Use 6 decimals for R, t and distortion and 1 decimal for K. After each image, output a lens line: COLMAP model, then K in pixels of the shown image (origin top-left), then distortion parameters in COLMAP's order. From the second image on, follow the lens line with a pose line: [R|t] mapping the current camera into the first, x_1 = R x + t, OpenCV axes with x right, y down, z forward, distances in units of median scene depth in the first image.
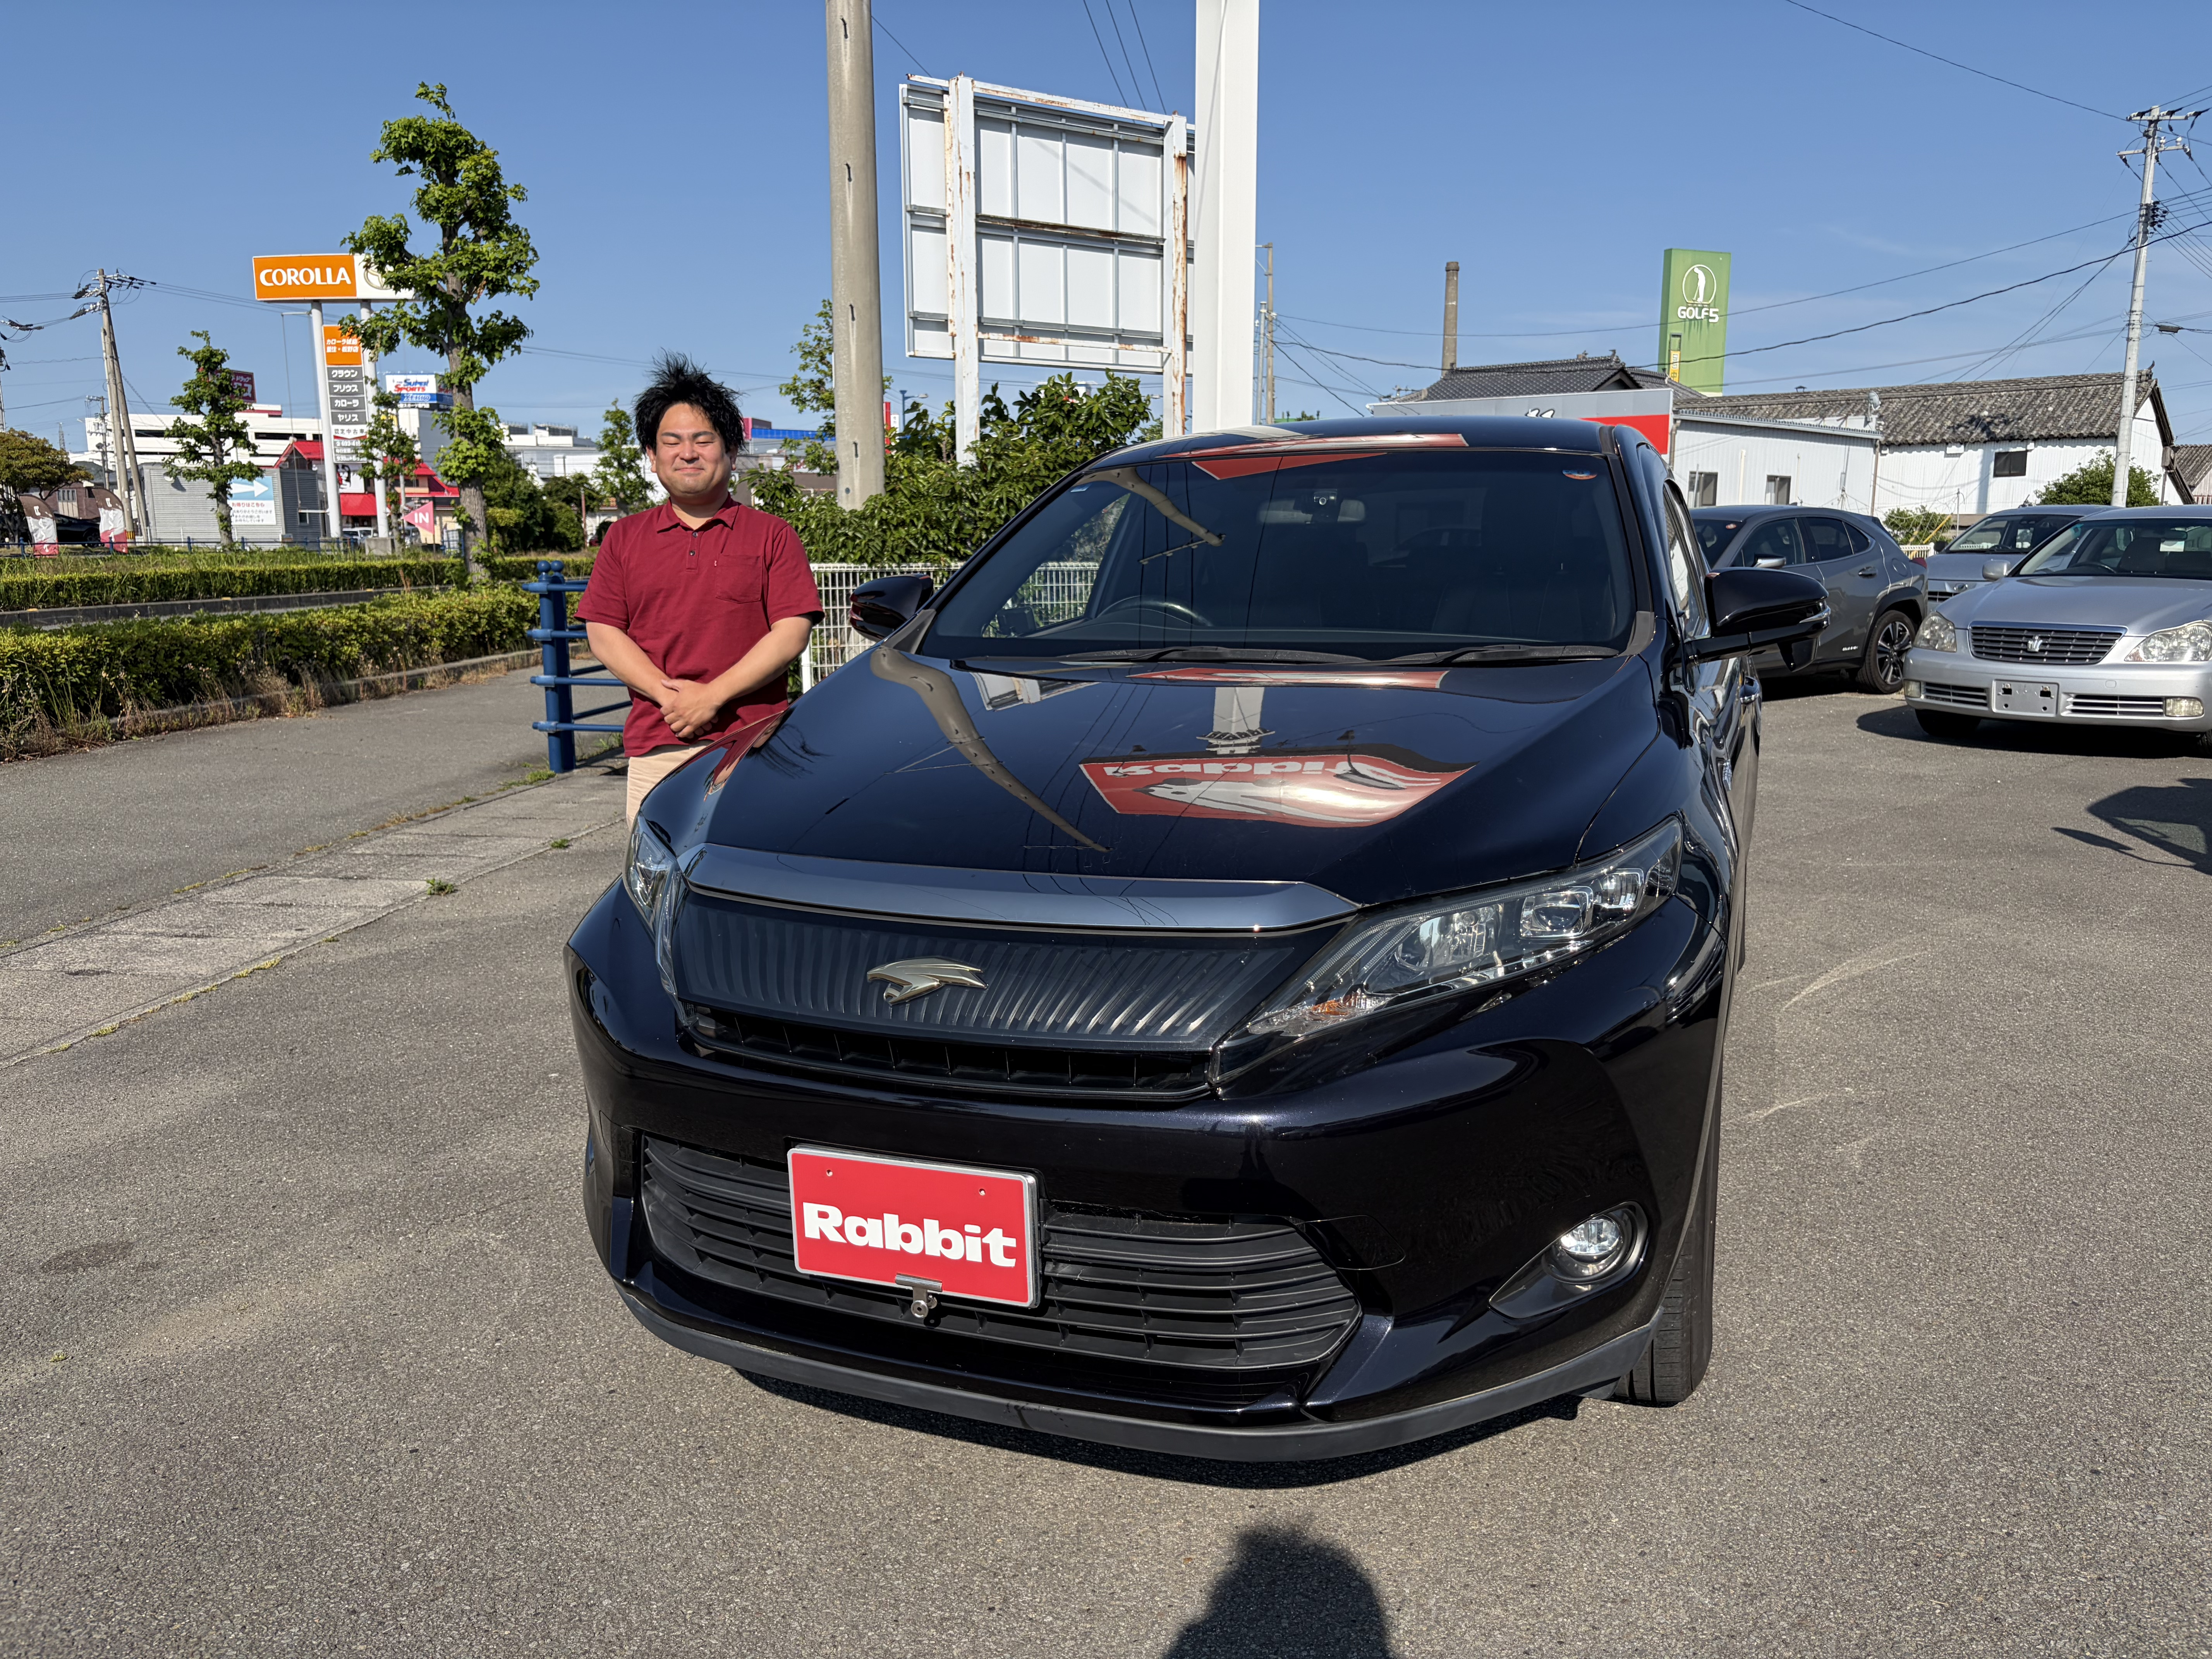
lens RADIAL K [[1666.3, 0, 1113.9], [0, 1666.3, 815.5], [0, 0, 1]] dist [0.037582, -0.040603]
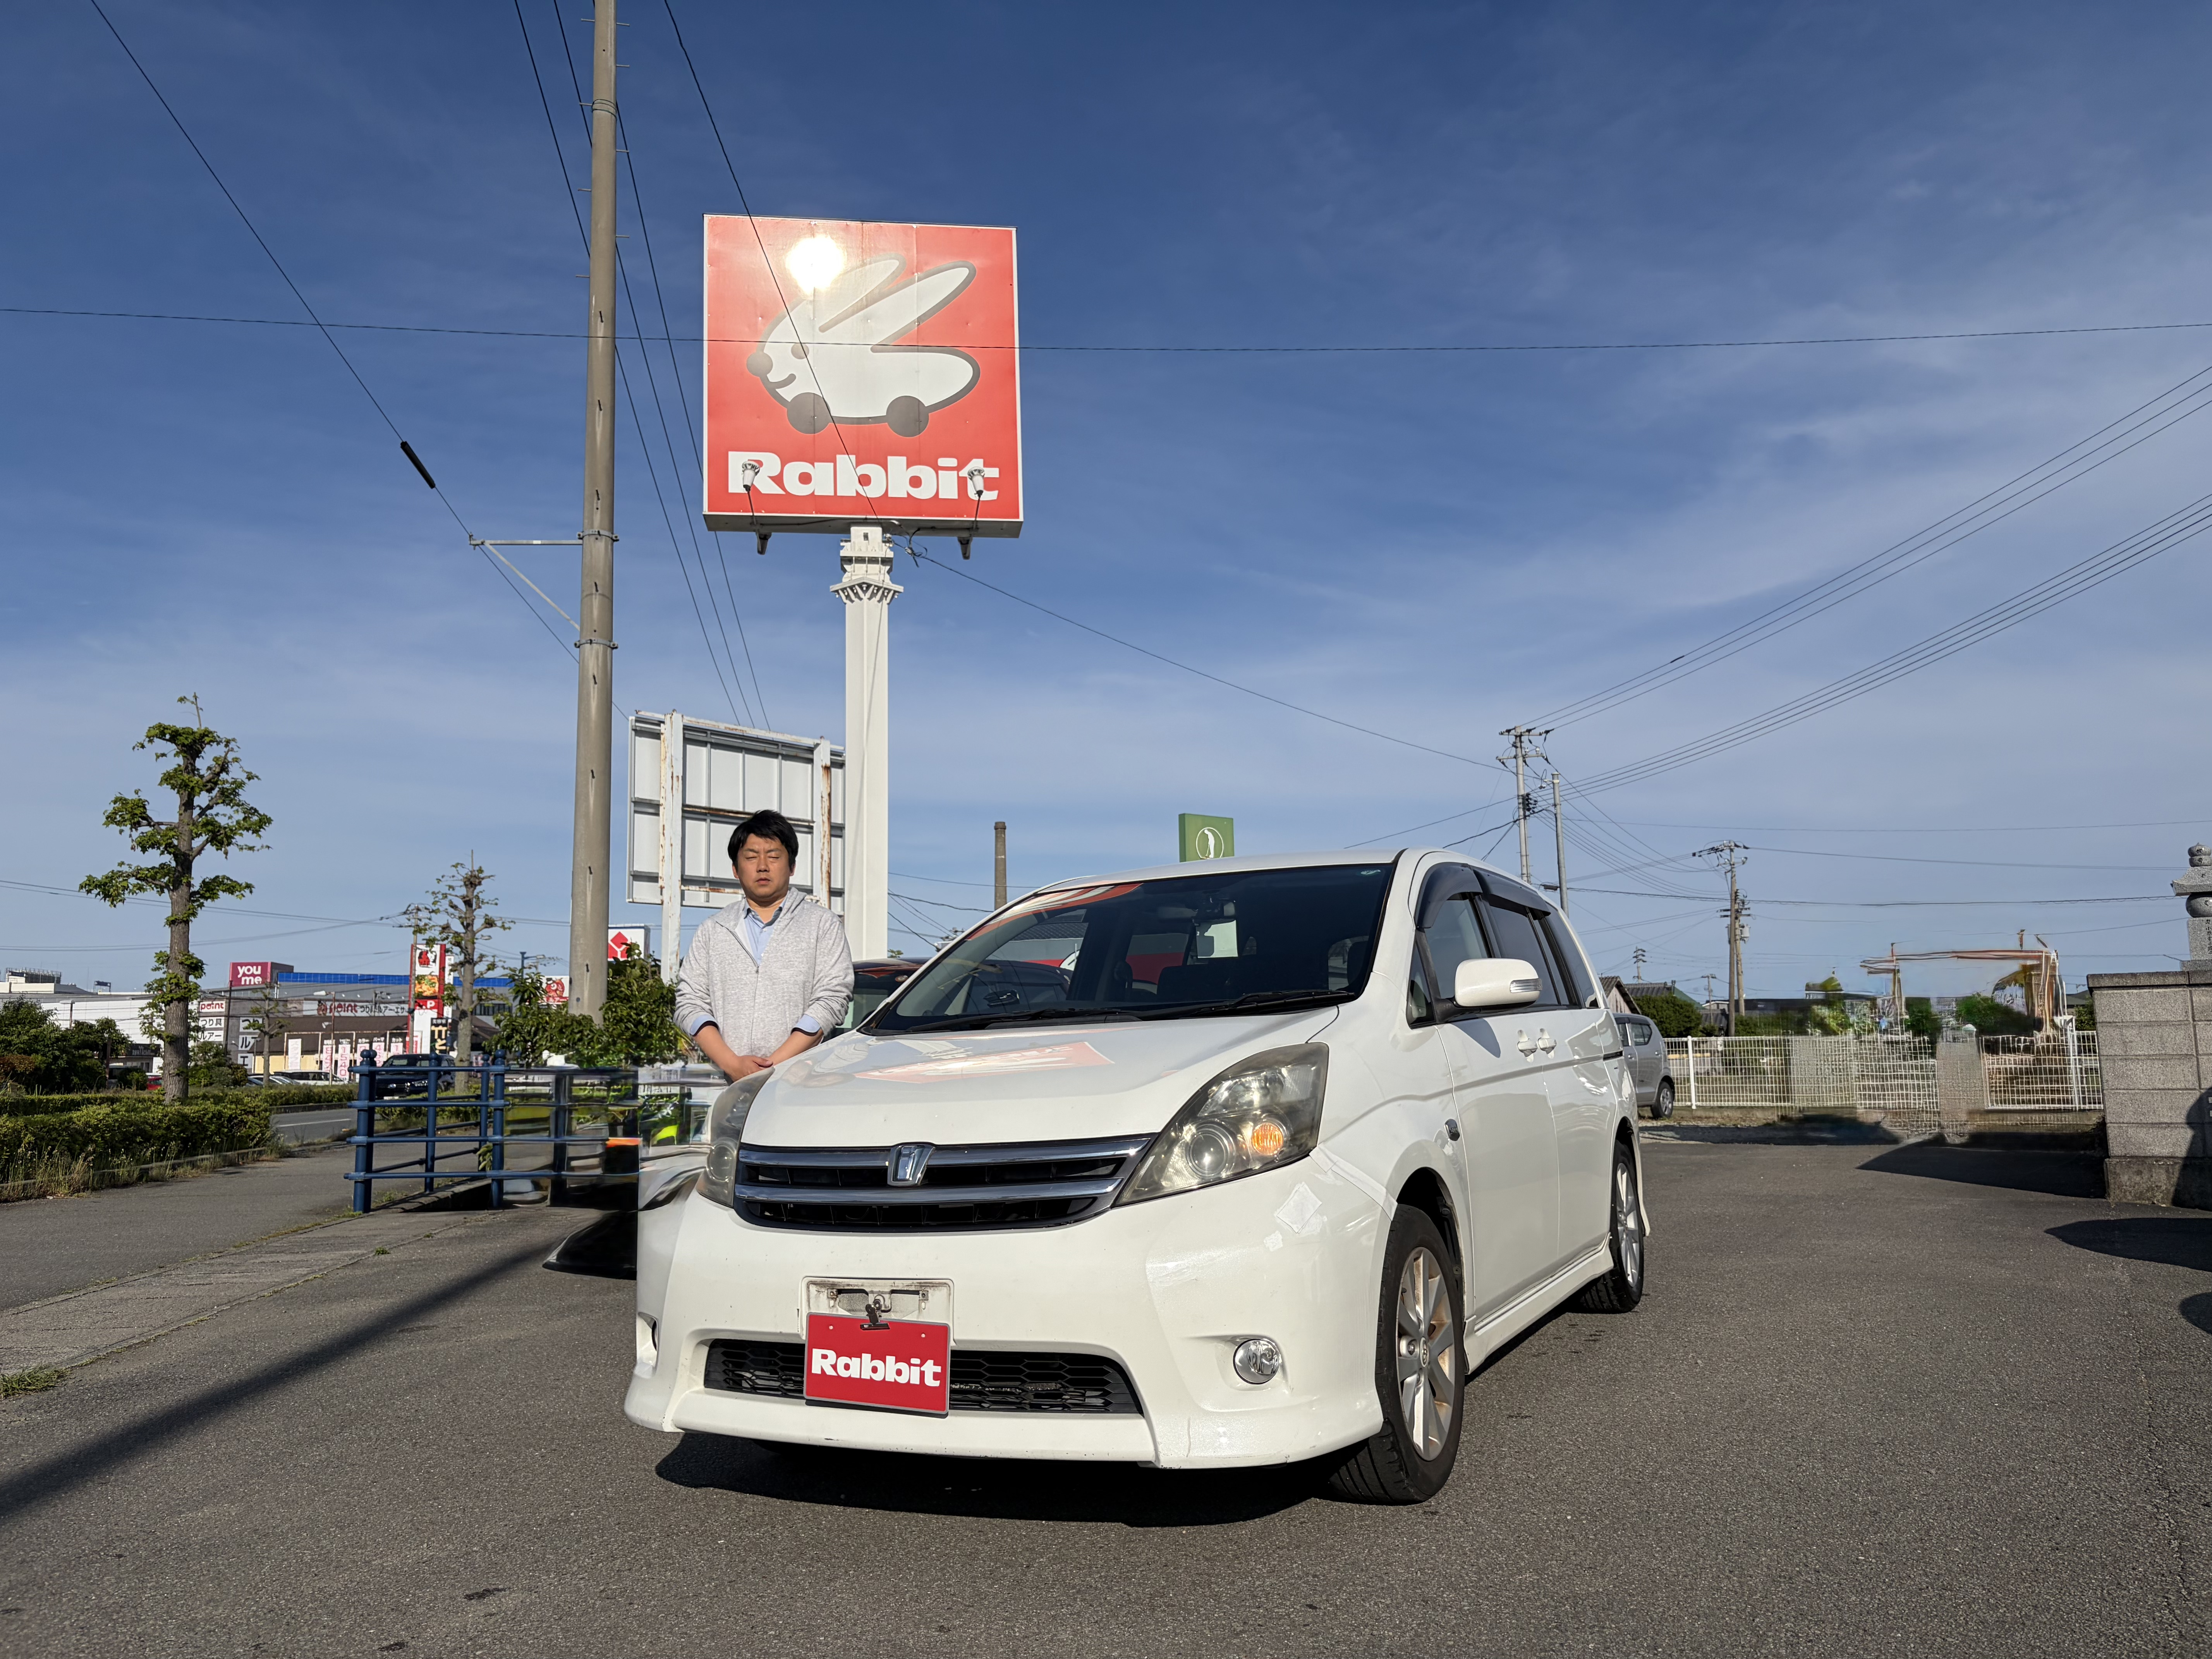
lens RADIAL K [[1666.3, 0, 1102.7], [0, 1666.3, 824.2], [0, 0, 1]] dist [0.037582, -0.040603]
pose [[0.967430, 0.017735, 0.252518, -0.069126], [0.061220, 0.951540, -0.301371, 0.069728], [-0.245626, 0.307014, 0.919462, -0.258578]]
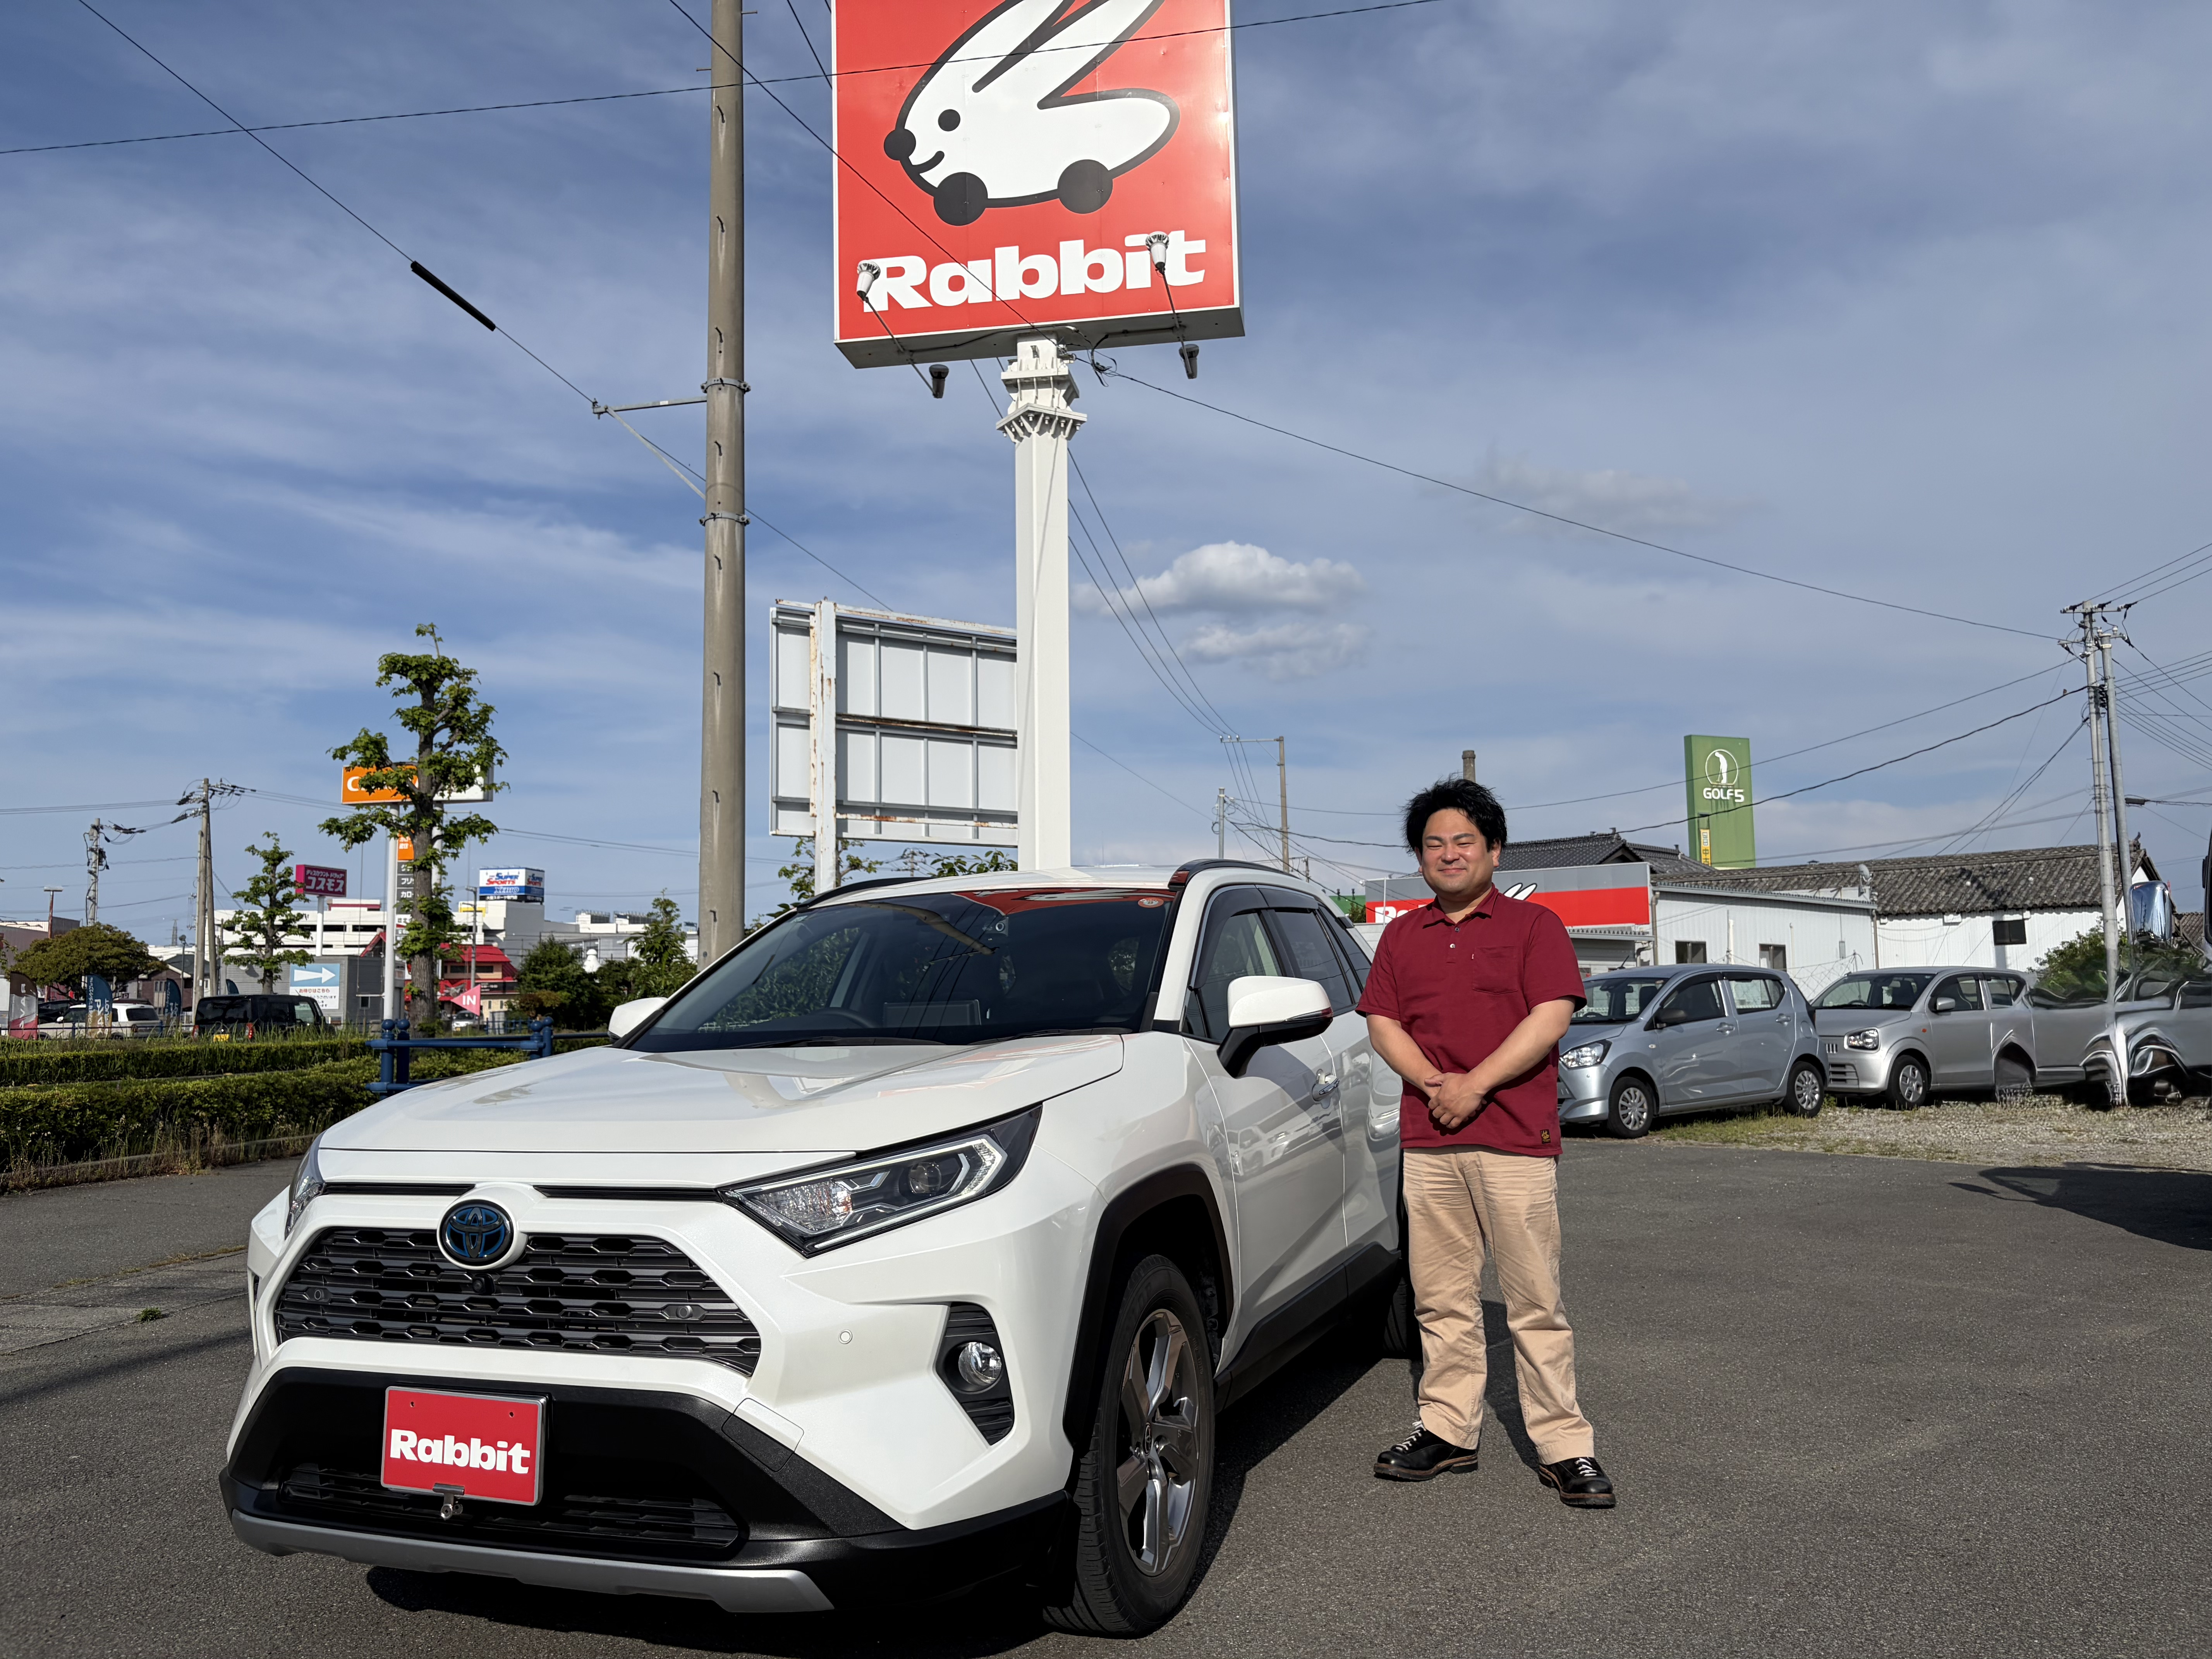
lens RADIAL K [[1666.3, 0, 1095.1], [0, 1666.3, 845.1], [0, 0, 1]] dist [0.037582, -0.040603]
pose [[0.998729, -0.013910, -0.048446, 0.105192], [0.000648, 0.964627, -0.263618, 0.015614], [0.050399, 0.263252, 0.963410, -0.033539]]
